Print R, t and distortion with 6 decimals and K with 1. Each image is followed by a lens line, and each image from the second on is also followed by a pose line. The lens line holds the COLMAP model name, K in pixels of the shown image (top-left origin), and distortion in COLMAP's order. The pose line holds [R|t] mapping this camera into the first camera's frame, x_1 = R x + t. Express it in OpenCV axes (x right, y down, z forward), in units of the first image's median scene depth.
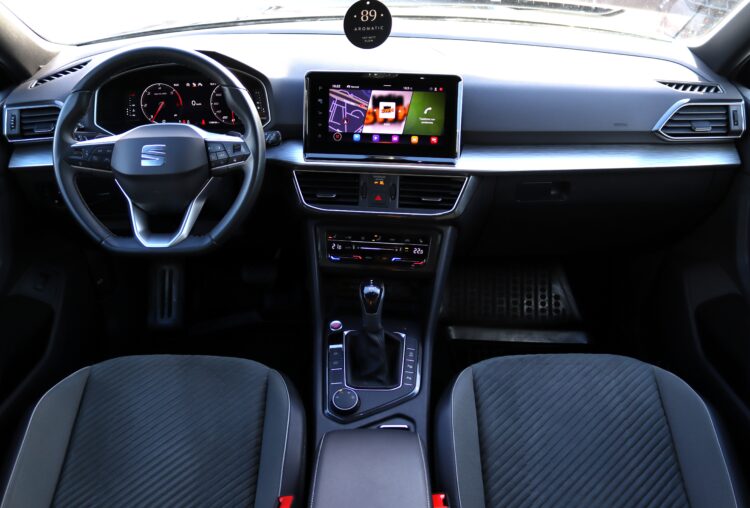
lens RADIAL K [[655.1, 0, 375.0], [0, 655.1, 254.0], [0, 0, 1]] dist [-0.147610, 0.126786]
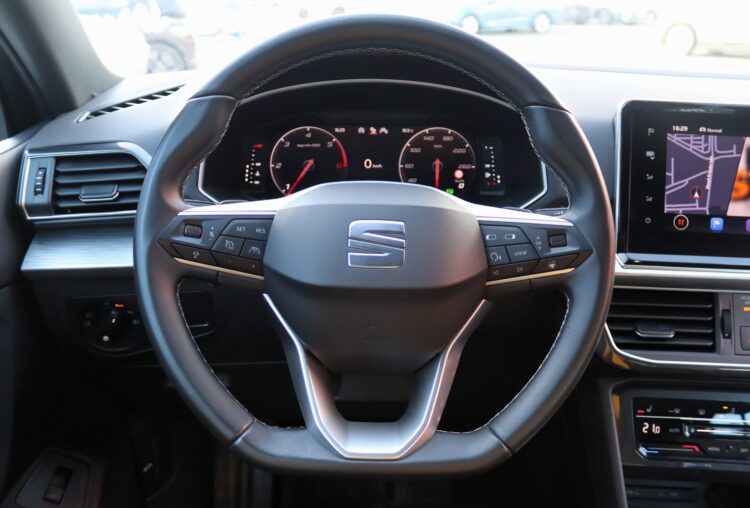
lens RADIAL K [[655.1, 0, 375.0], [0, 655.1, 254.0], [0, 0, 1]] dist [-0.147610, 0.126786]
pose [[0.999475, 0.009170, 0.031061, -0.317500], [-0.003193, 0.982311, -0.187230, -0.056222], [-0.032228, 0.187033, 0.981825, 0.498044]]
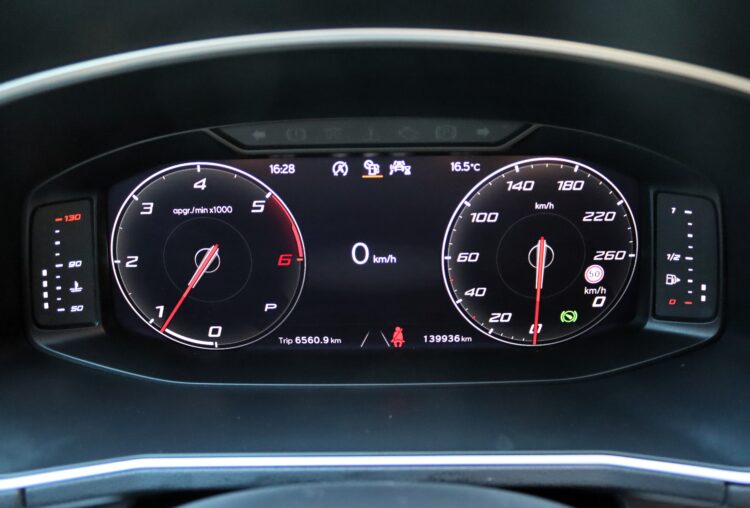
lens RADIAL K [[655.1, 0, 375.0], [0, 655.1, 254.0], [0, 0, 1]] dist [-0.147610, 0.126786]
pose [[0.999871, -0.009309, 0.013101, -0.303574], [0.010698, 0.993840, -0.110305, -0.228425], [-0.011993, 0.110431, 0.993811, 0.851384]]
